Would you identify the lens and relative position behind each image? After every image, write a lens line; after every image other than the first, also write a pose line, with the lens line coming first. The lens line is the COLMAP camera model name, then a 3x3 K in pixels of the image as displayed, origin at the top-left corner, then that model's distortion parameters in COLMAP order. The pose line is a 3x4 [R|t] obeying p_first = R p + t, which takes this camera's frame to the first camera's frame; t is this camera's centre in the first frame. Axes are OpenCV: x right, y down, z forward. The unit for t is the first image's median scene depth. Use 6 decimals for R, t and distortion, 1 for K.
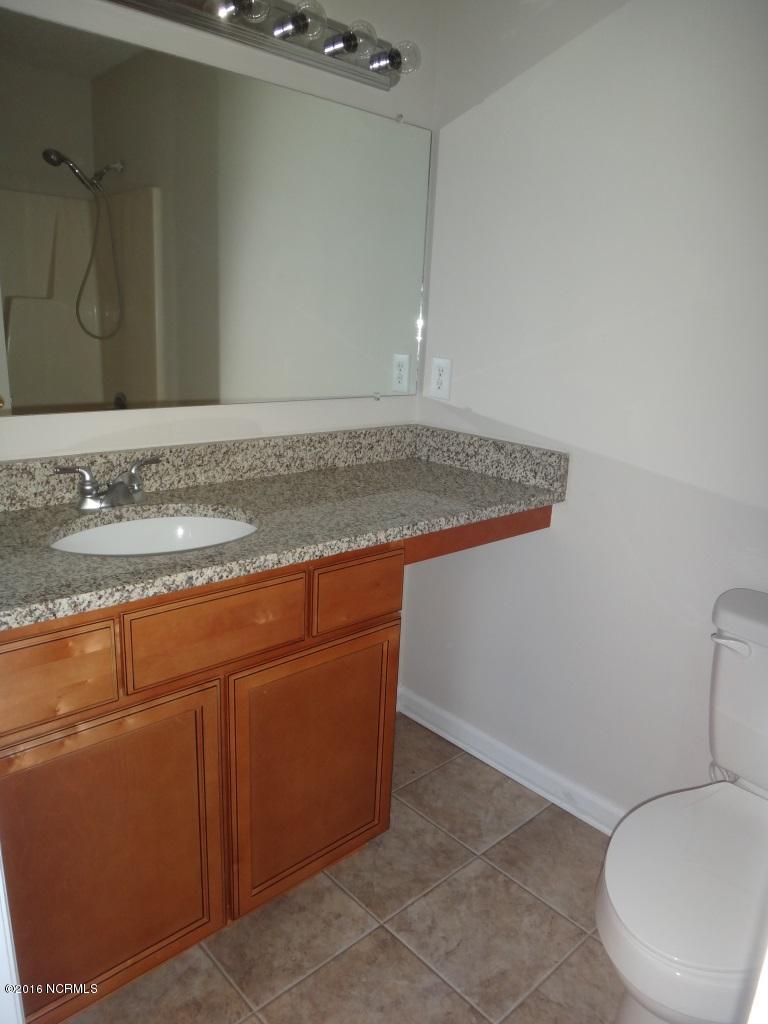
lens RADIAL K [[715.1, 0, 384.4], [0, 715.1, 517.9], [0, 0, 1]] dist [-0.036160, -0.003121]
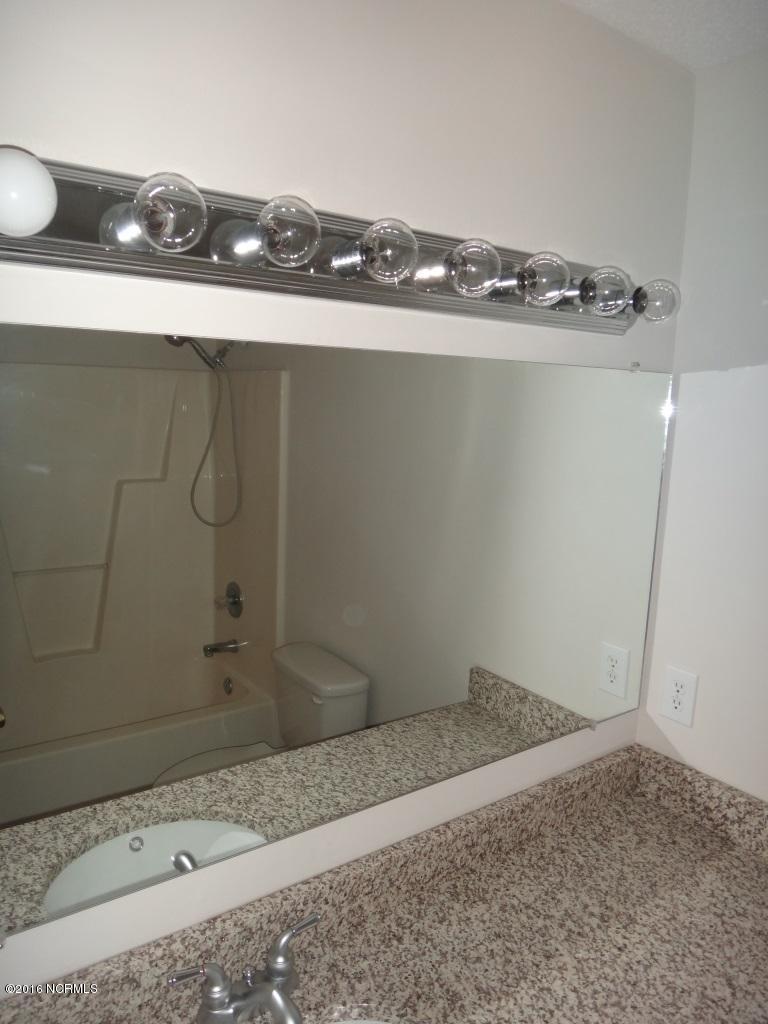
lens RADIAL K [[715.1, 0, 382.4], [0, 715.1, 505.1], [0, 0, 1]] dist [-0.036160, -0.003121]
pose [[0.992026, 0.007374, -0.125816, -0.148401], [-0.022394, 0.992715, -0.118387, -0.334161], [0.124026, 0.120261, 0.984964, 0.258299]]
